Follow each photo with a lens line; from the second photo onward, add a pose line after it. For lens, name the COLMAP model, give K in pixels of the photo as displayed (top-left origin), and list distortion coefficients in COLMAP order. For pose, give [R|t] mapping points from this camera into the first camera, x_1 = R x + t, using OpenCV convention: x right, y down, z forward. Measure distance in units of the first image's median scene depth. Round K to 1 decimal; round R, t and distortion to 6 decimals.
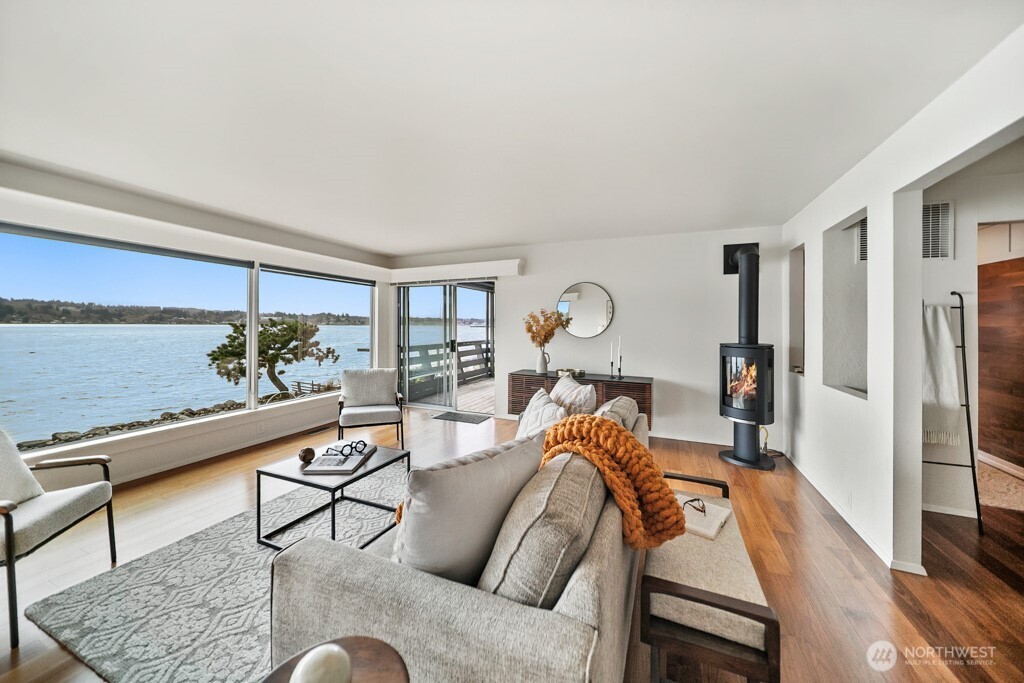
lens RADIAL K [[367.6, 0, 507.7], [0, 367.6, 331.8], [0, 0, 1]] dist [0.002255, -0.000201]
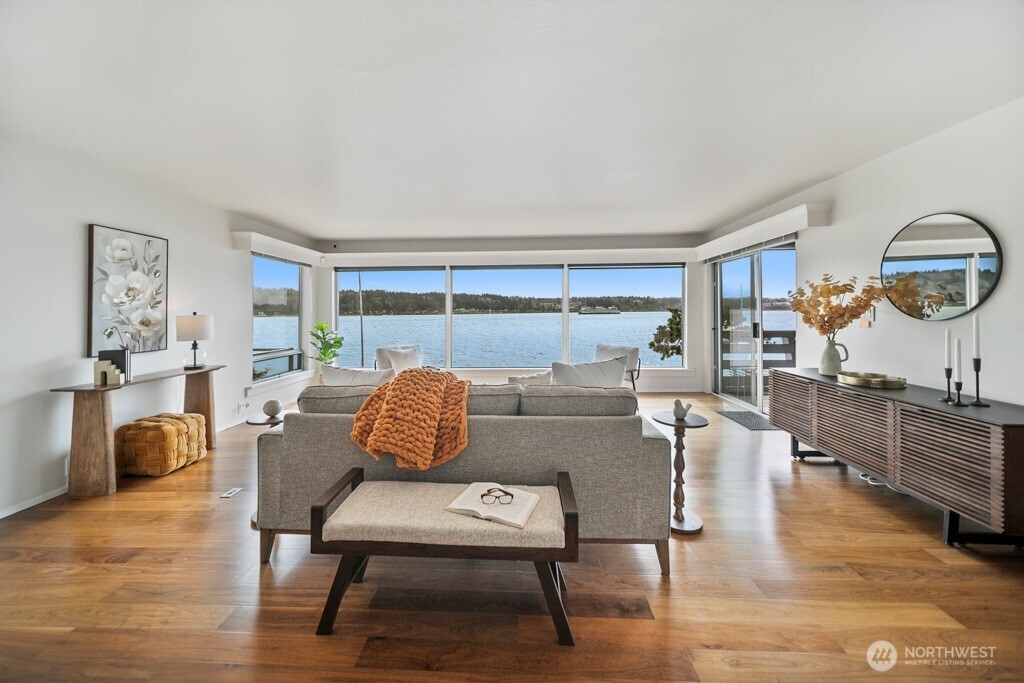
lens RADIAL K [[367.6, 0, 508.1], [0, 367.6, 313.4], [0, 0, 1]] dist [0.002255, -0.000201]
pose [[0.346245, -0.005361, -0.938129, 0.406439], [-0.005507, 0.999955, -0.007746, 0.011257], [0.938128, 0.007848, 0.346200, 0.207131]]
